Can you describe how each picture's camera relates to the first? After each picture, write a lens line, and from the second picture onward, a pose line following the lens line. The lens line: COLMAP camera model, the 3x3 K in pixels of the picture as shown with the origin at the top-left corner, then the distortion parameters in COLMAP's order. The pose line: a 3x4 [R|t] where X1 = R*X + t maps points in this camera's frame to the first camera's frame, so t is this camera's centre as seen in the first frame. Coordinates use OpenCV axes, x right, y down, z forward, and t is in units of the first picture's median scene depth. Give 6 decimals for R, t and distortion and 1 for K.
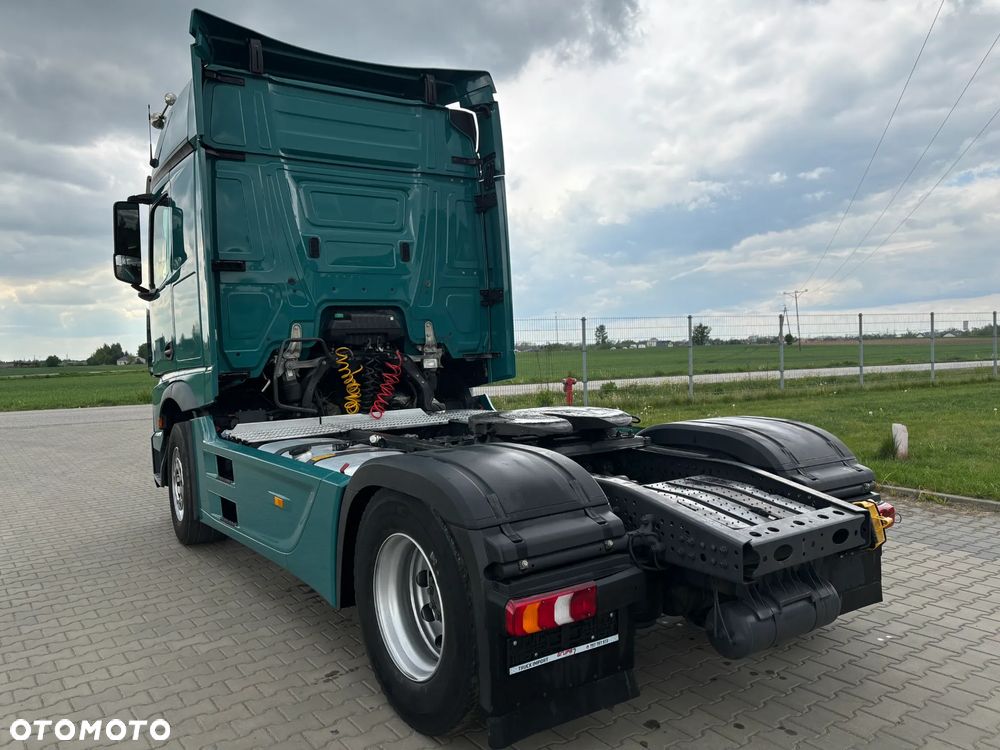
lens RADIAL K [[781.4, 0, 506.4], [0, 781.4, 366.3], [0, 0, 1]] dist [0.026794, -0.030979]
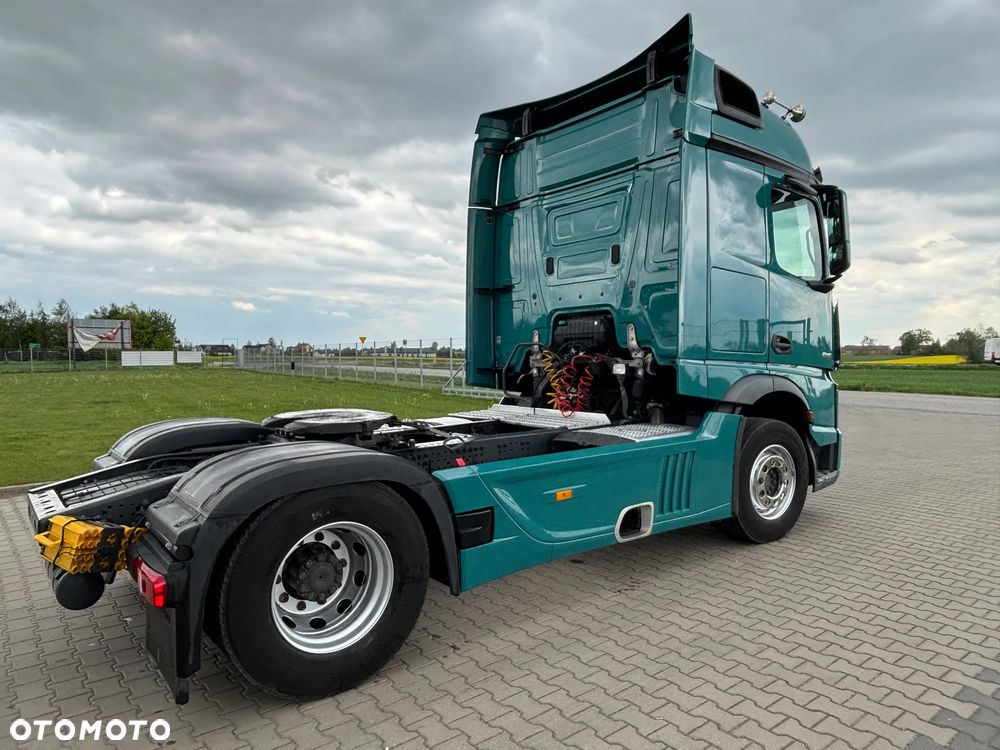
lens RADIAL K [[664.1, 0, 492.4], [0, 664.1, 378.9], [0, 0, 1]] dist [0.020980, -0.010709]
pose [[0.050255, 0.064408, -0.996657, 0.754597], [-0.019511, 0.997791, 0.063498, -0.042704], [0.998546, 0.016254, 0.051400, 0.858498]]
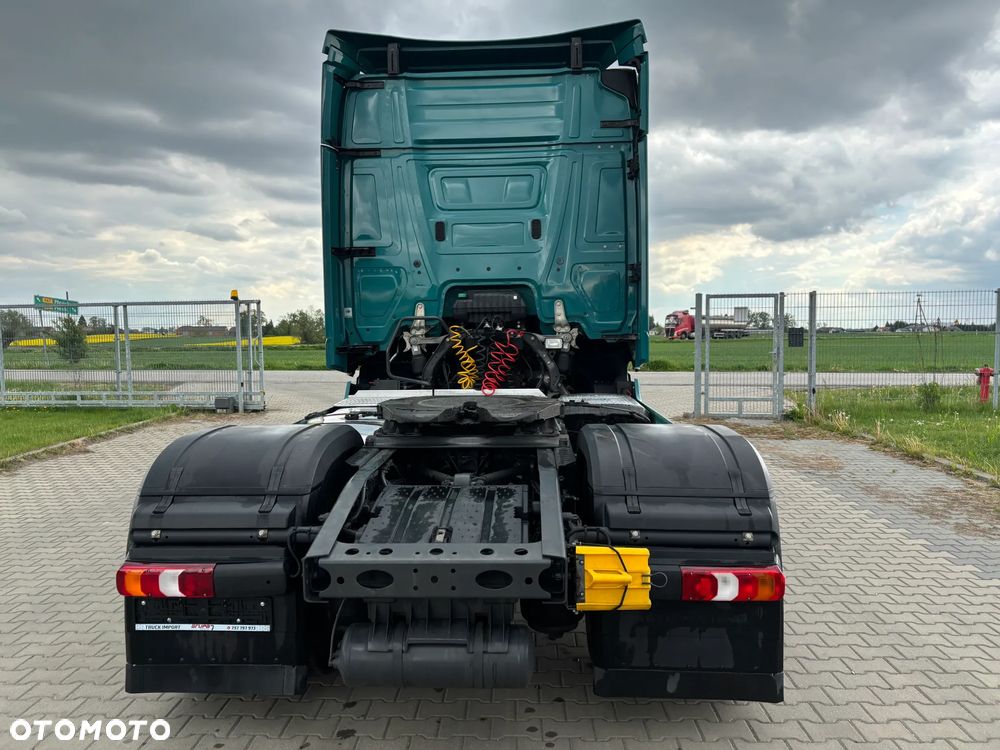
lens RADIAL K [[781.4, 0, 499.6], [0, 781.4, 377.6], [0, 0, 1]] dist [0.026794, -0.030979]
pose [[0.787489, 0.059485, -0.613452, 0.478045], [-0.029719, 0.997839, 0.058608, -0.017338], [0.615612, -0.027922, 0.787554, 0.205943]]
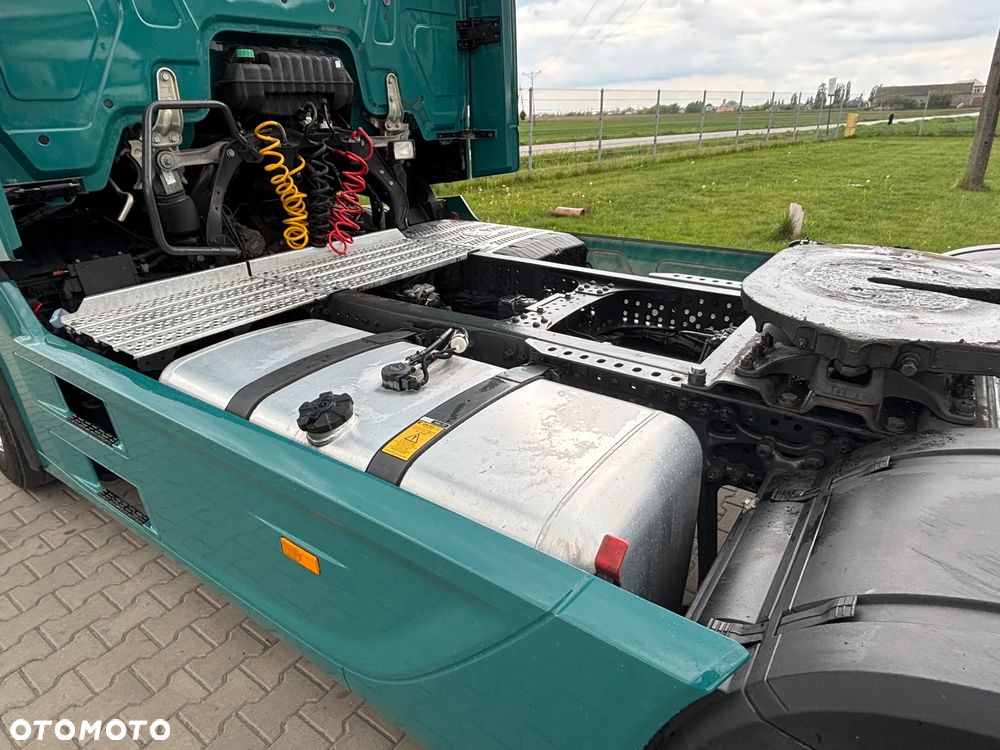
lens RADIAL K [[593.3, 0, 468.3], [0, 593.3, 374.6], [0, 0, 1]] dist [-0.002535, 0.000471]
pose [[0.957471, -0.115459, 0.264422, -0.203460], [0.009804, 0.928934, 0.370115, -0.012500], [-0.288364, -0.351782, 0.890559, 0.550479]]
